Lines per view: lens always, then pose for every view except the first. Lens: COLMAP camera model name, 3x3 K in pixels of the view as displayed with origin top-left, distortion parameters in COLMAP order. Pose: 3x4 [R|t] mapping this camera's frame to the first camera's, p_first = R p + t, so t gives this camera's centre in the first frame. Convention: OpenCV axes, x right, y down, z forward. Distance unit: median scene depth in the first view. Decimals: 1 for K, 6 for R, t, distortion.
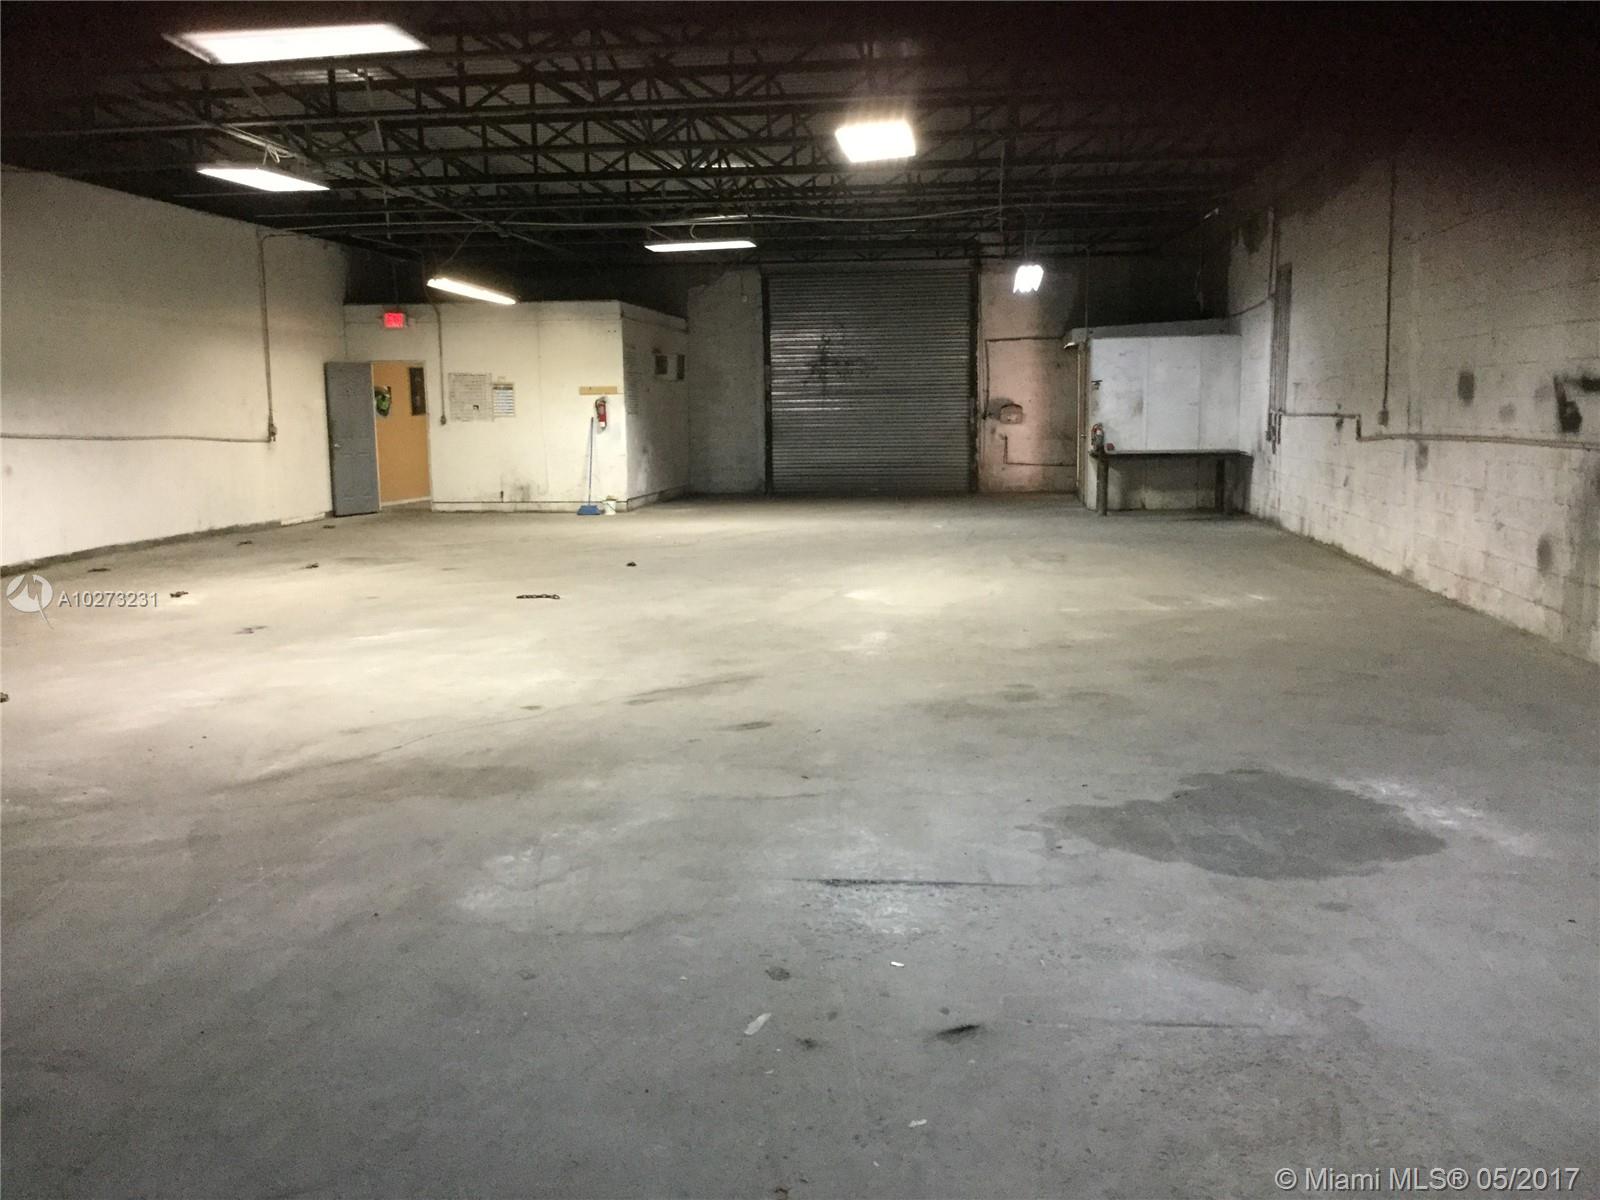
lens RADIAL K [[1432.8, 0, 800.0], [0, 1432.8, 600.0], [0, 0, 1]] dist [0.128561, -0.282576]
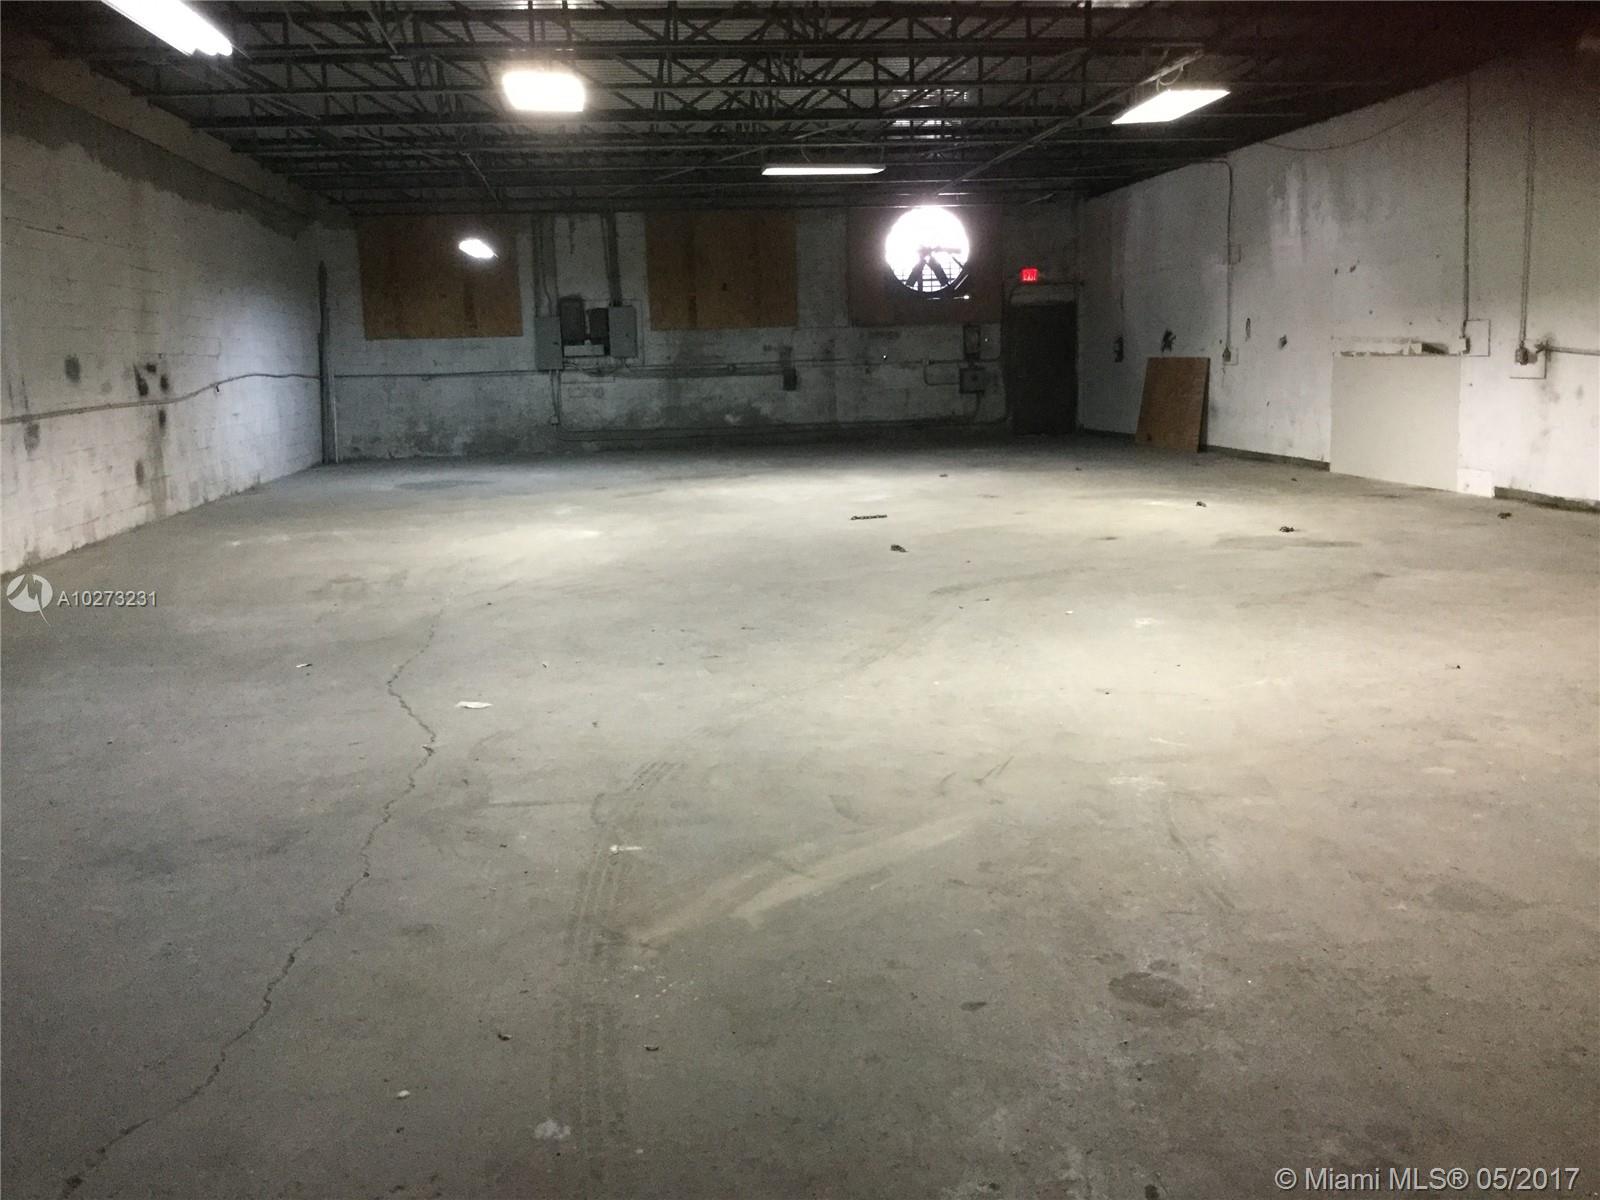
lens RADIAL K [[1432.8, 0, 800.0], [0, 1432.8, 600.0], [0, 0, 1]] dist [0.128561, -0.282576]
pose [[-0.964529, 0.086541, -0.249387, 0.186414], [0.009140, 0.955117, 0.296087, -0.318082], [0.263817, 0.283305, -0.922030, 2.348616]]
